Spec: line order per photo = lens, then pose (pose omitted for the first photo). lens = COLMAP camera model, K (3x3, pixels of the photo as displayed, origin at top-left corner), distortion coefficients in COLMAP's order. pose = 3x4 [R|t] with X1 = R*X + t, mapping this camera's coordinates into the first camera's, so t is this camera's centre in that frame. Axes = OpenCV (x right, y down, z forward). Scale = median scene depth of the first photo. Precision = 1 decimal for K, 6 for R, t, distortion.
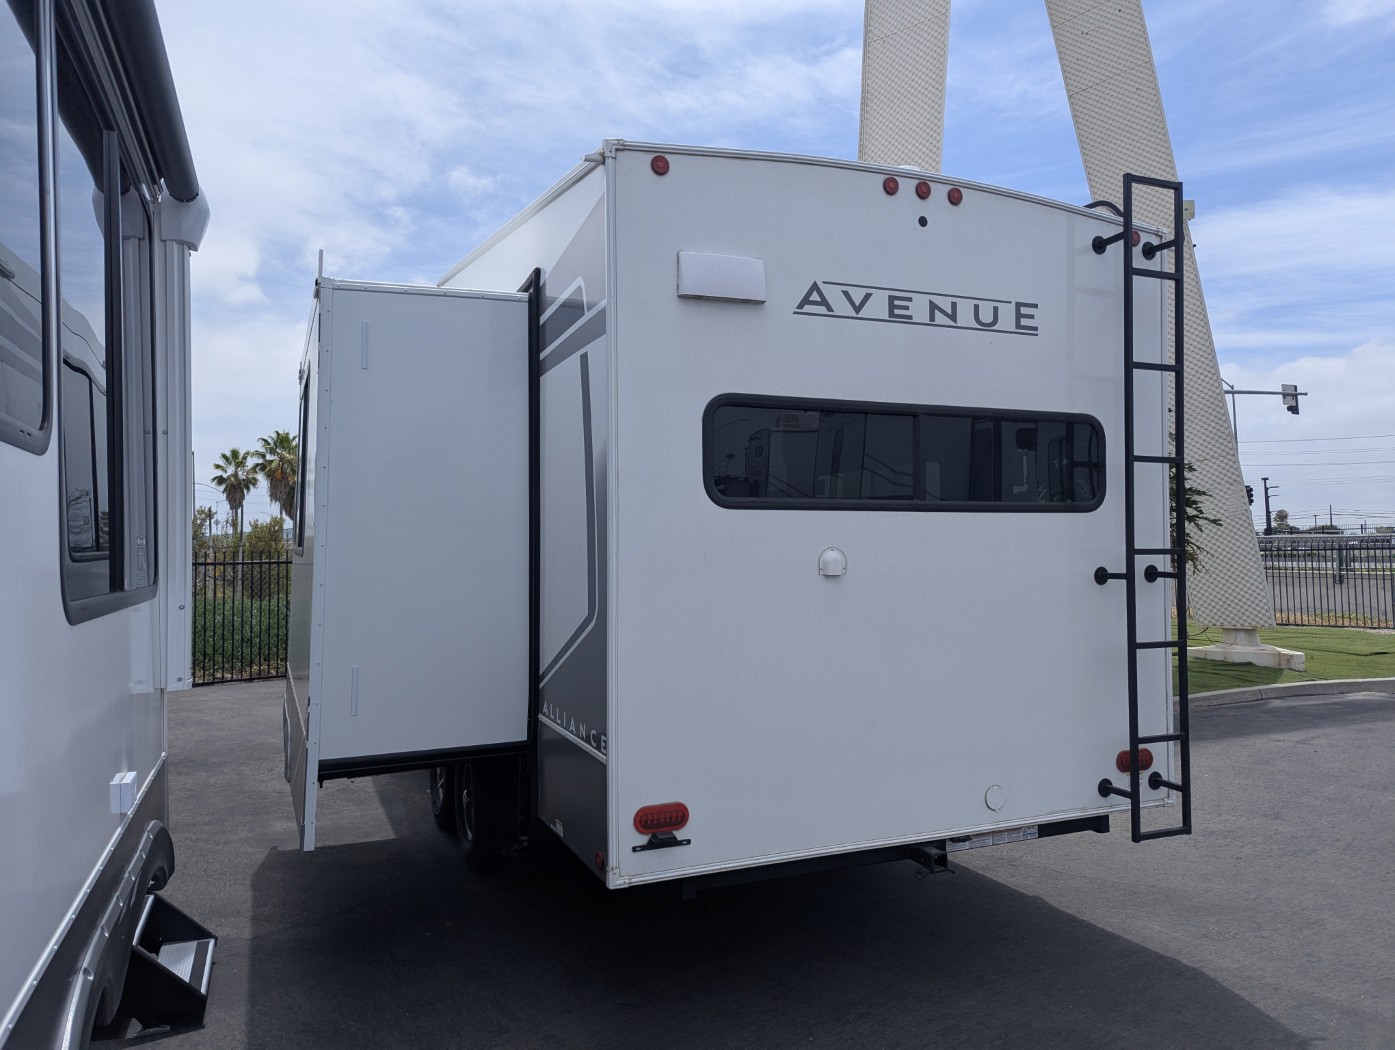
lens RADIAL K [[994.1, 0, 699.7], [0, 994.1, 527.7], [0, 0, 1]] dist [0.040312, -0.028961]
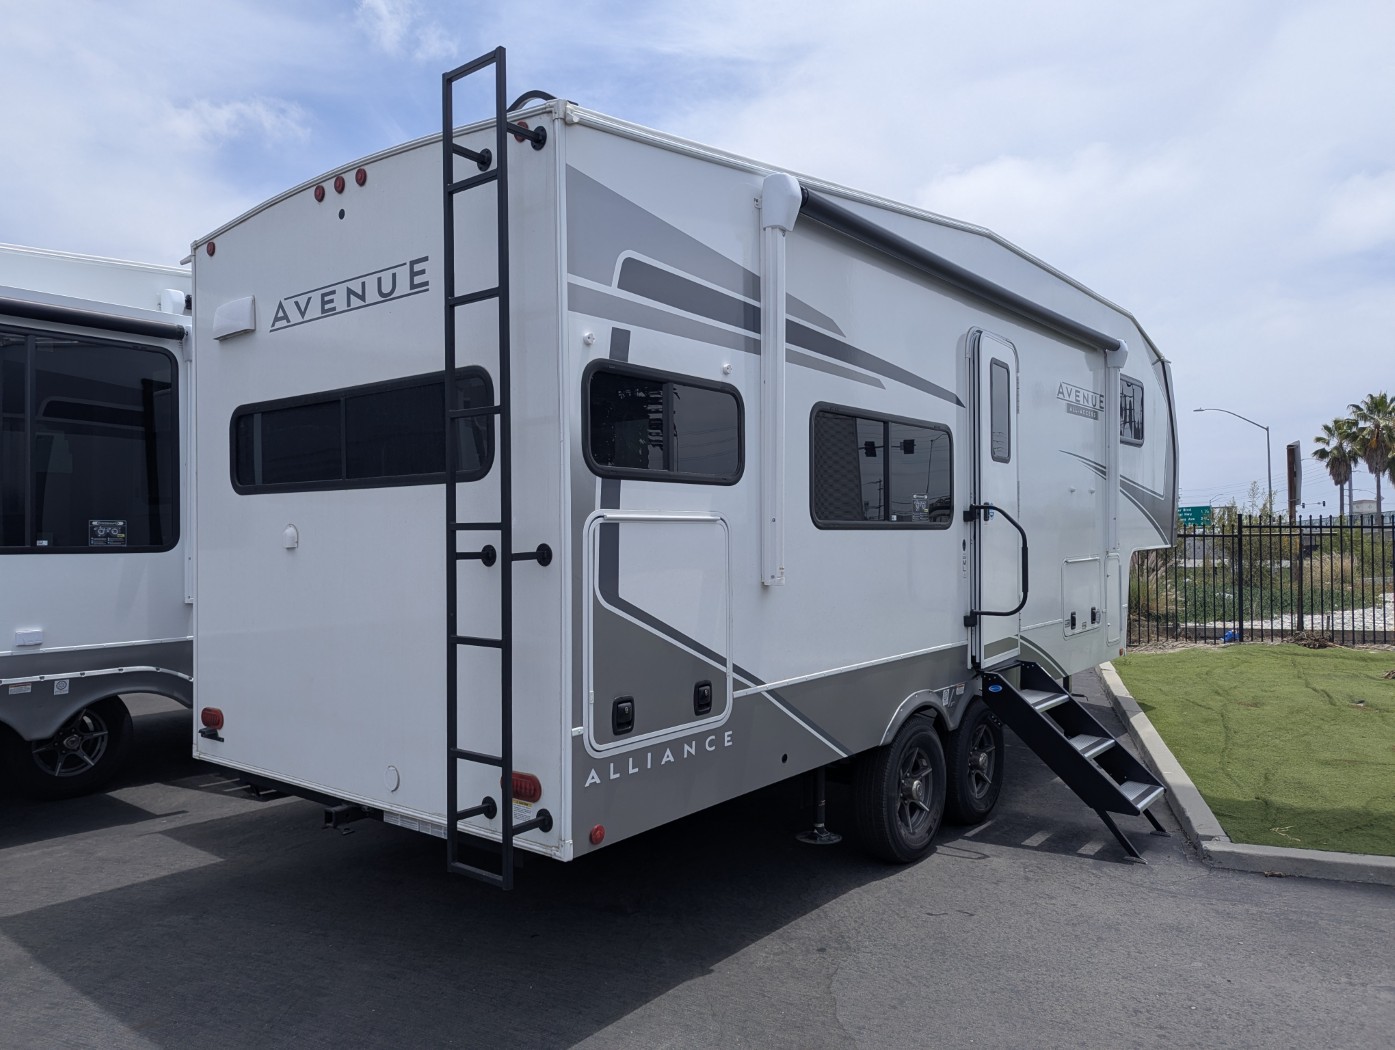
lens RADIAL K [[994.1, 0, 696.0], [0, 994.1, 527.9], [0, 0, 1]] dist [0.040312, -0.028961]
pose [[0.464404, -0.001776, -0.885622, 1.278883], [0.020440, 0.999753, 0.008714, 0.021845], [0.885387, -0.022149, 0.464326, 0.800143]]
